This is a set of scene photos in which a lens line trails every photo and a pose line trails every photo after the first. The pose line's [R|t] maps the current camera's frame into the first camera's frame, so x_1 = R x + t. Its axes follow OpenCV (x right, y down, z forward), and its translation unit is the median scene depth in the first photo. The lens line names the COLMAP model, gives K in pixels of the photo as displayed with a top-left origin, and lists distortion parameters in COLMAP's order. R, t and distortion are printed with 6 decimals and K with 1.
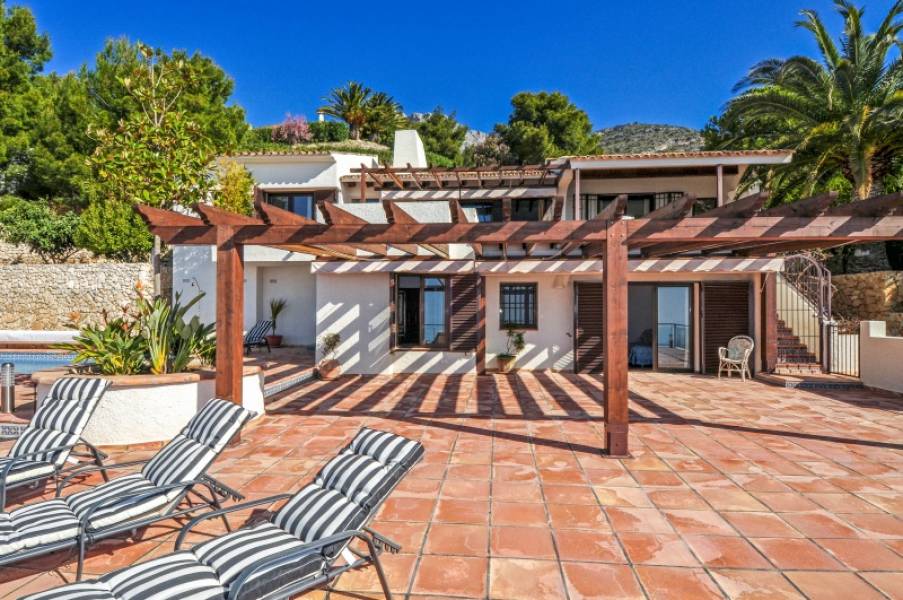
lens RADIAL K [[477.5, 0, 449.4], [0, 477.5, 305.2], [0, 0, 1]] dist [-0.020668, -0.004774]
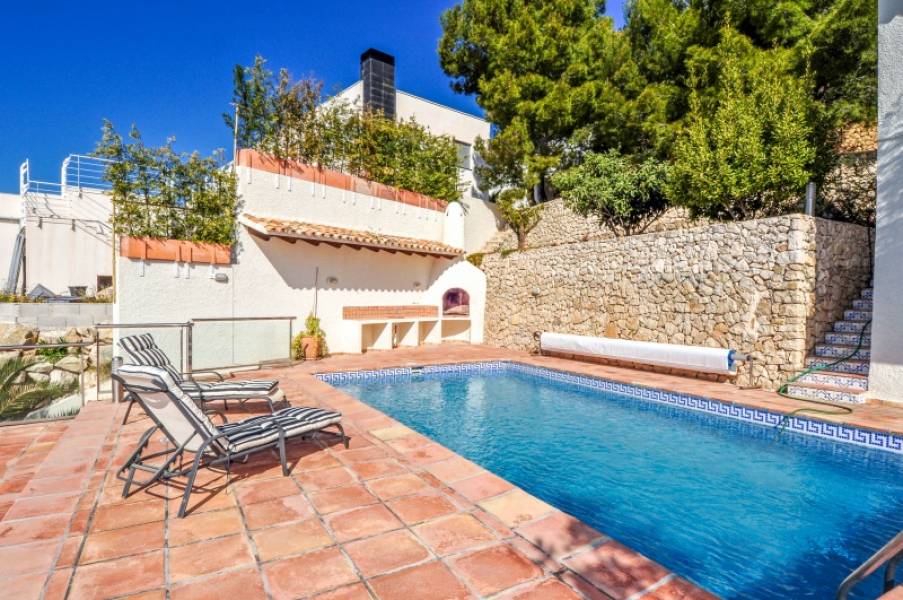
lens RADIAL K [[477.5, 0, 452.4], [0, 477.5, 303.0], [0, 0, 1]] dist [-0.020668, -0.004774]
pose [[0.548891, 0.014115, -0.835774, -0.430821], [-0.011202, 0.999892, 0.009530, 0.000742], [0.835819, 0.004132, 0.548990, 0.433628]]
